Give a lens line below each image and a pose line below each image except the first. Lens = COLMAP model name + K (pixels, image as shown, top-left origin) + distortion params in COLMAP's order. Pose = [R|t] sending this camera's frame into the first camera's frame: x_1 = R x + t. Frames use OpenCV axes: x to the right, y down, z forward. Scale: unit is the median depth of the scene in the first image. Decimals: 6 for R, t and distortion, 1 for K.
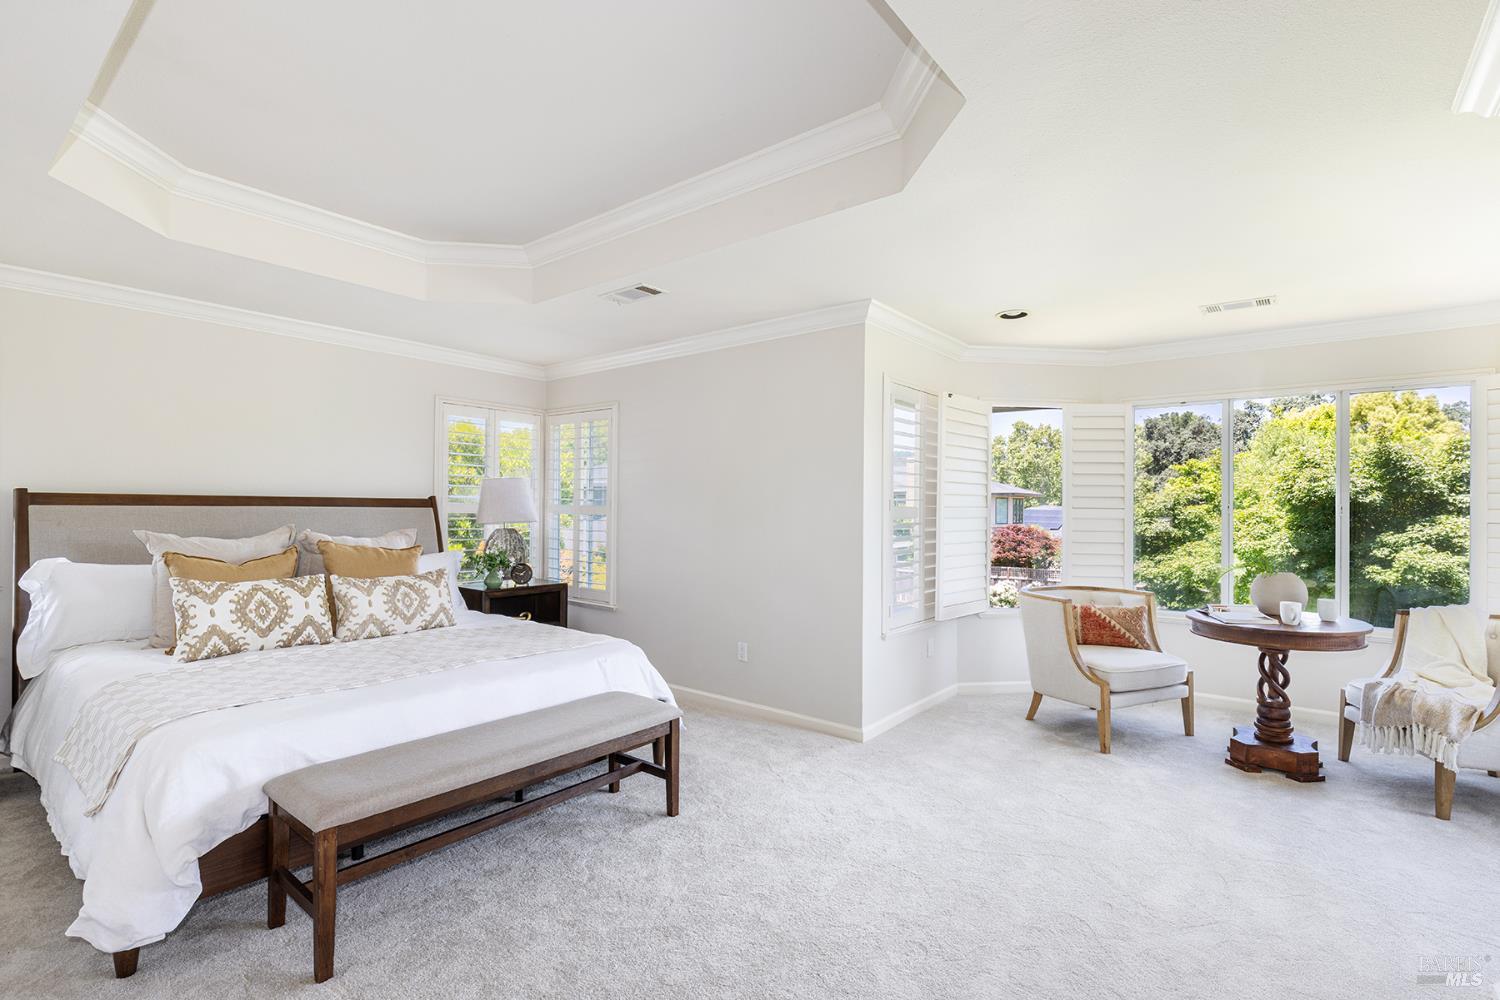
lens RADIAL K [[704.3, 0, 755.7], [0, 704.3, 504.7], [0, 0, 1]] dist [-0.003840, 0.002925]
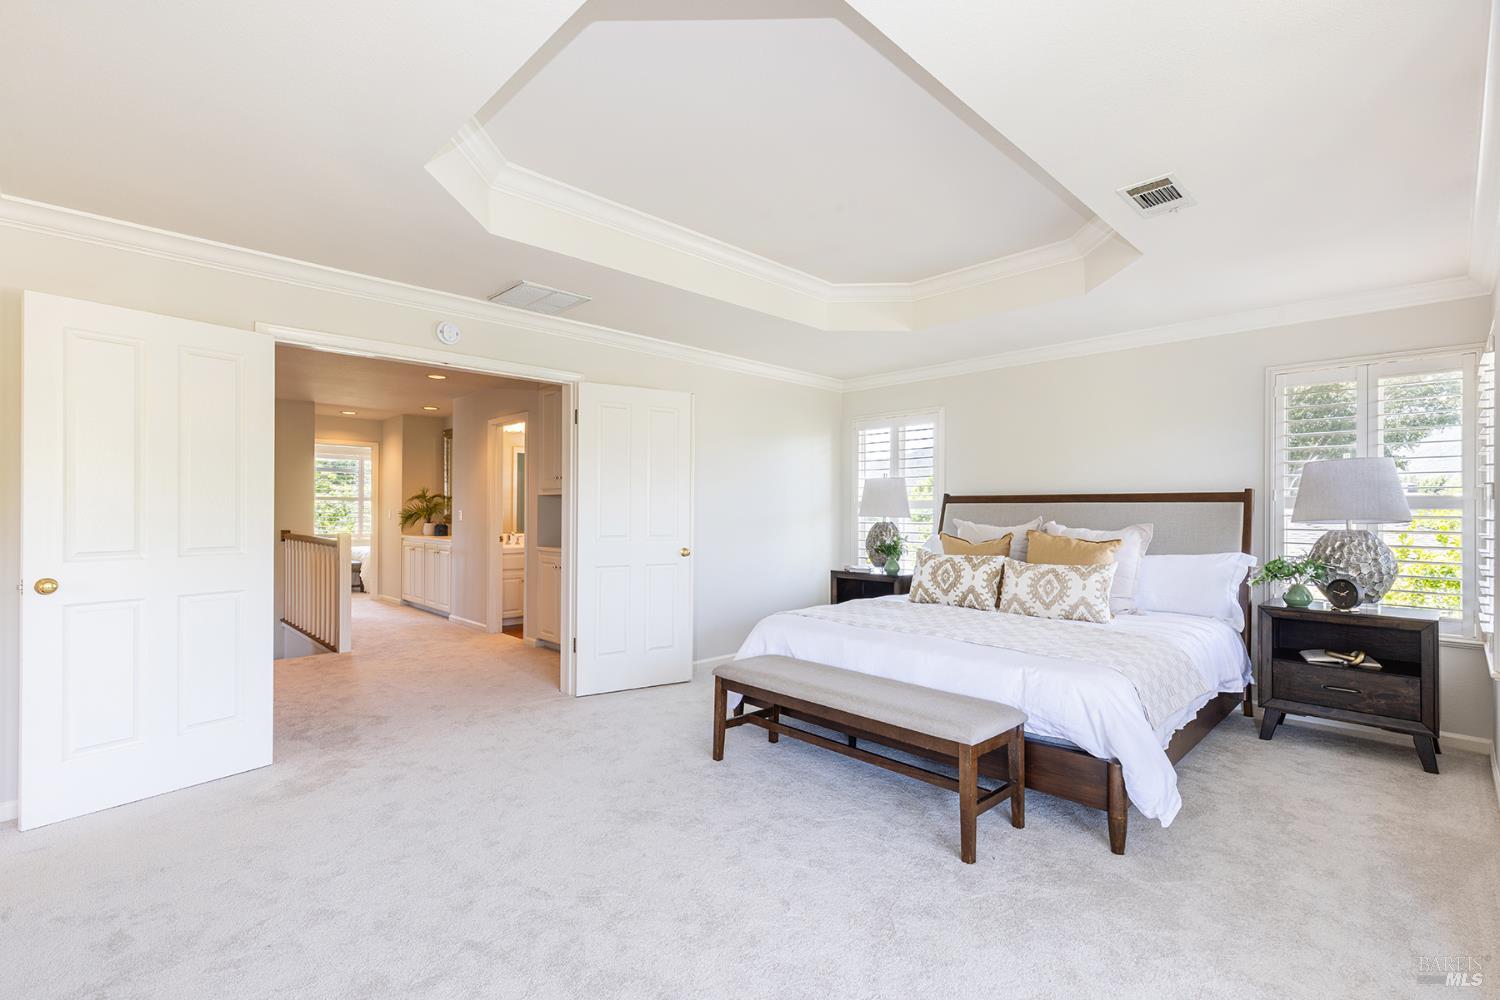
lens RADIAL K [[675.9, 0, 752.3], [0, 675.9, 507.4], [0, 0, 1]] dist [0.008458, -0.002208]
pose [[-0.122206, -0.012674, -0.992424, 0.648493], [-0.002742, 0.999919, -0.012432, 0.033405], [0.992501, 0.001202, -0.122231, 0.774864]]
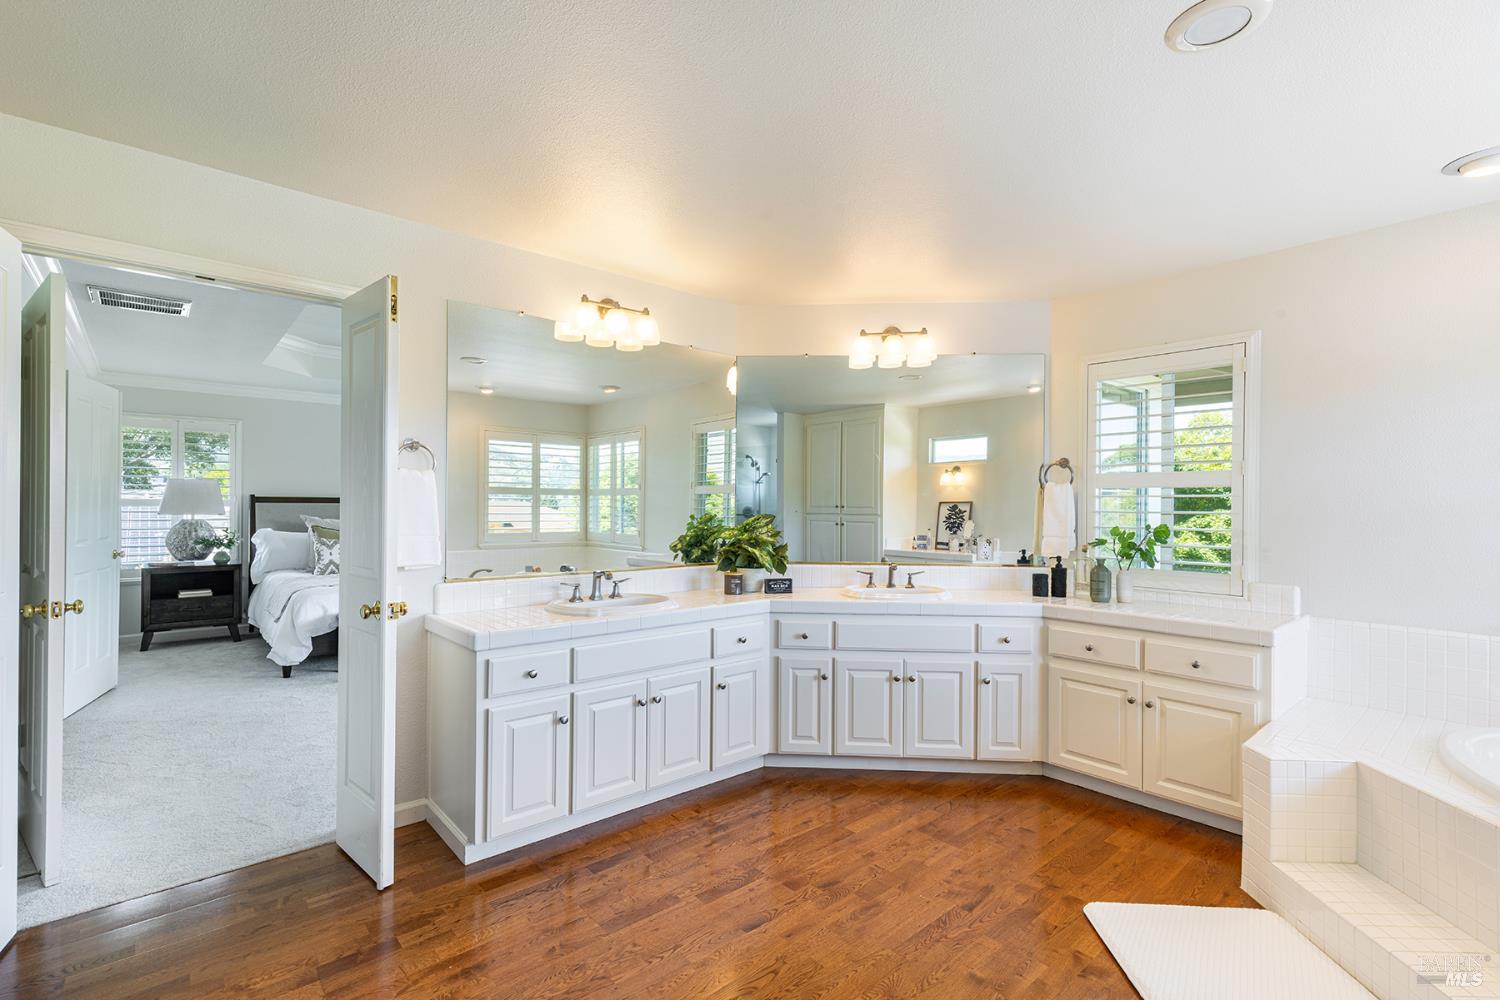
lens RADIAL K [[675.9, 0, 741.5], [0, 675.9, 506.9], [0, 0, 1]] dist [0.008458, -0.002208]
pose [[0.983669, -0.002576, -0.179971, 0.748957], [0.002996, 0.999993, 0.002060, 0.013225], [0.179964, -0.002566, 0.983670, -0.720609]]
